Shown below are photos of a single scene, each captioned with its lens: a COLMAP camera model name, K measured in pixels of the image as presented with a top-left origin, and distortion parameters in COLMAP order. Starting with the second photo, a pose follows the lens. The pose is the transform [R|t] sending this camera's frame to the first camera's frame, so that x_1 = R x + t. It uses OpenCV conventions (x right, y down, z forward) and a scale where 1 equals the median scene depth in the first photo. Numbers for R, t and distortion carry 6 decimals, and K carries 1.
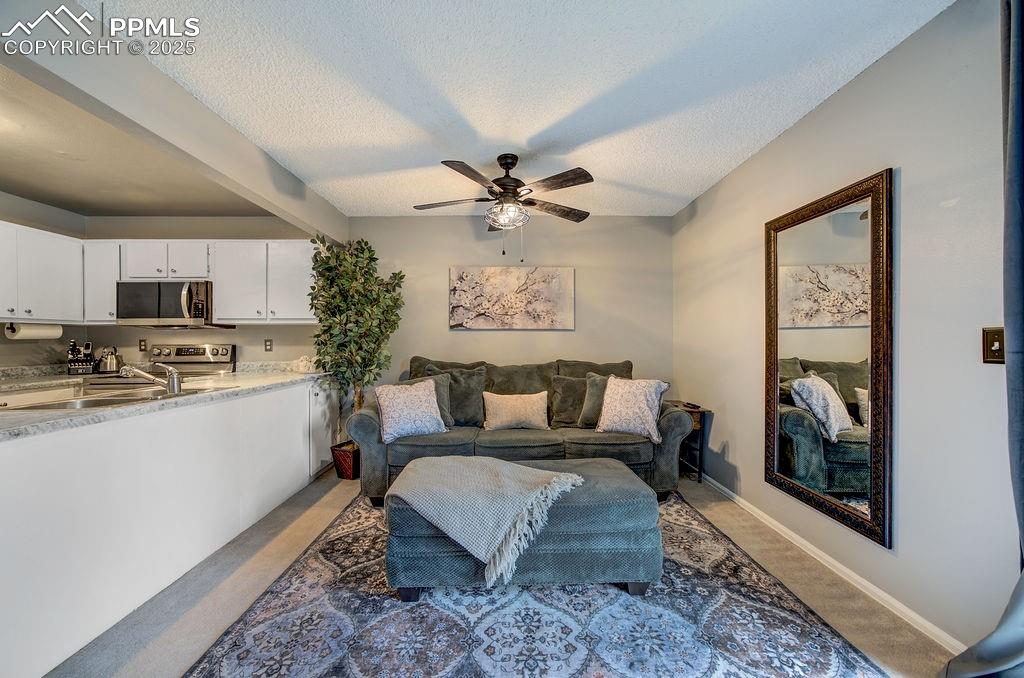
lens RADIAL K [[380.8, 0, 503.8], [0, 380.8, 337.5], [0, 0, 1]] dist [0.009747, -0.000230]
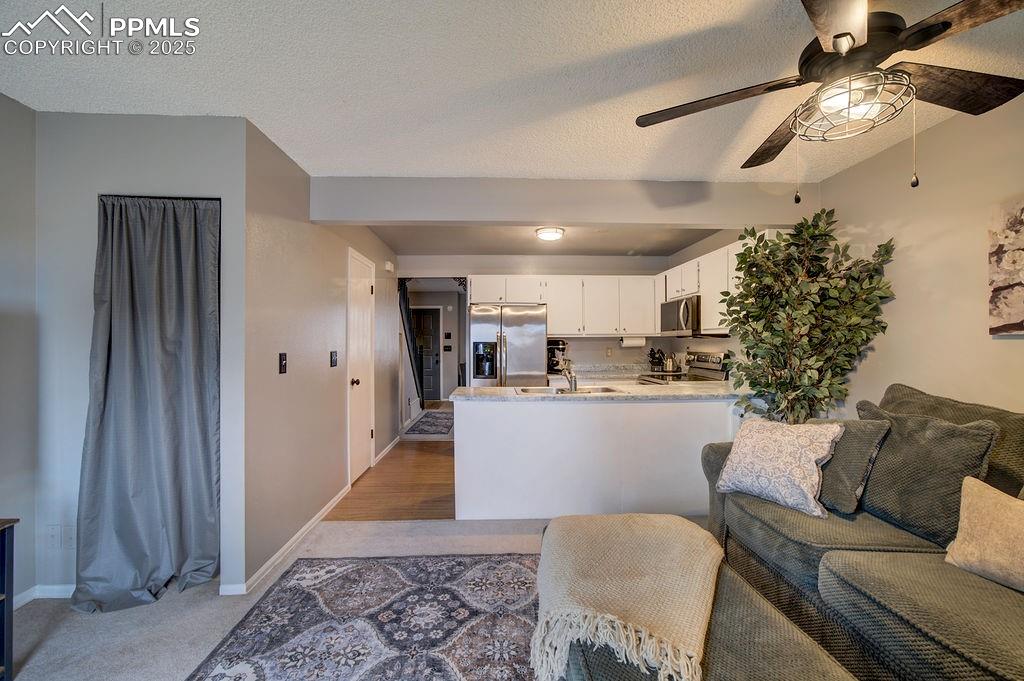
lens RADIAL K [[399.6, 0, 511.6], [0, 399.6, 342.0], [0, 0, 1]] dist [-0.012600, 0.004121]
pose [[0.044332, 0.000595, -0.999017, 0.360185], [0.004074, 0.999991, 0.000776, -0.018407], [0.999009, -0.004104, 0.044329, 0.430924]]
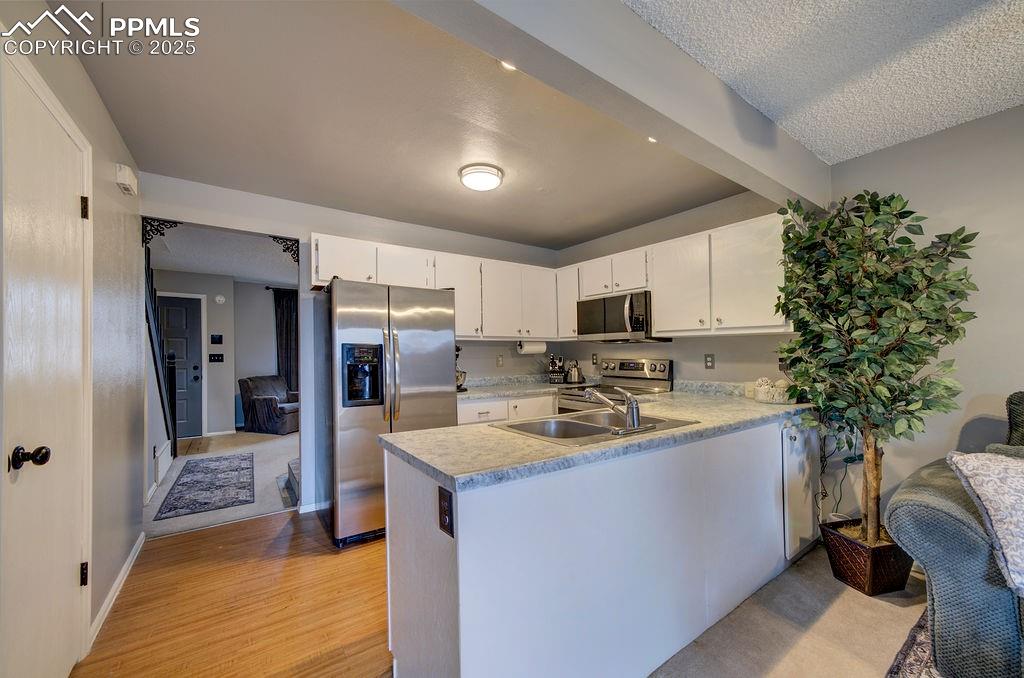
lens RADIAL K [[380.8, 0, 510.8], [0, 380.8, 347.9], [0, 0, 1]] dist [0.009747, -0.000230]
pose [[0.578303, -0.006454, -0.815796, -0.220214], [0.002536, 0.999978, -0.006114, -0.005668], [0.815818, 0.001467, 0.578307, 0.206169]]
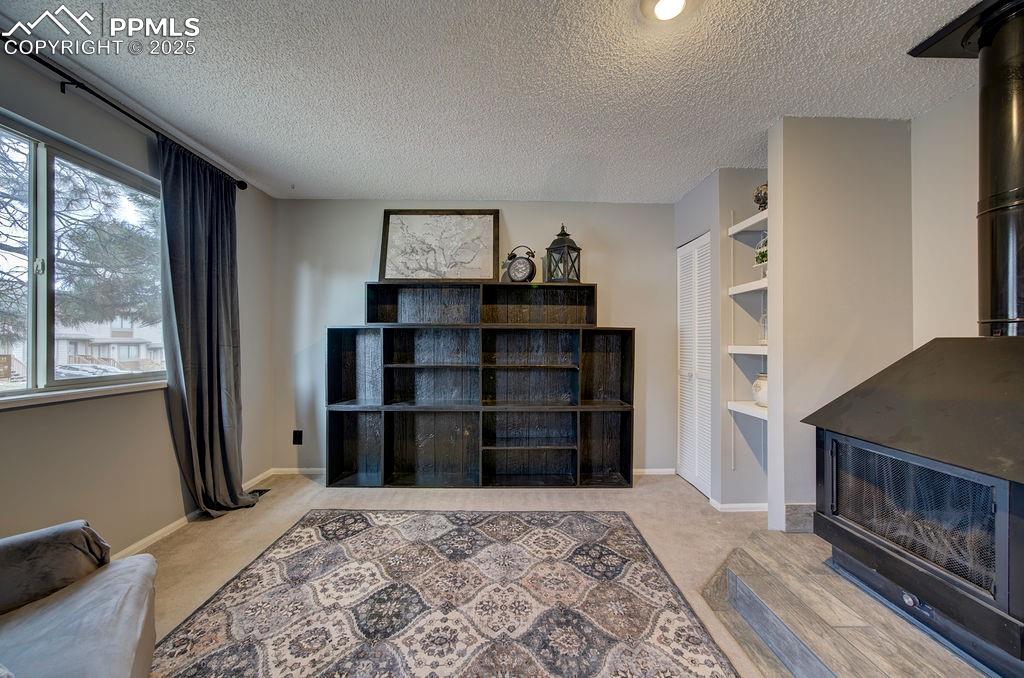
lens RADIAL K [[380.8, 0, 508.1], [0, 380.8, 332.8], [0, 0, 1]] dist [0.009747, -0.000230]
pose [[-0.006621, 0.001835, 0.999976, -0.638736], [-0.006496, 0.999977, -0.001878, -0.133485], [-0.999957, -0.006508, -0.006609, 0.437372]]
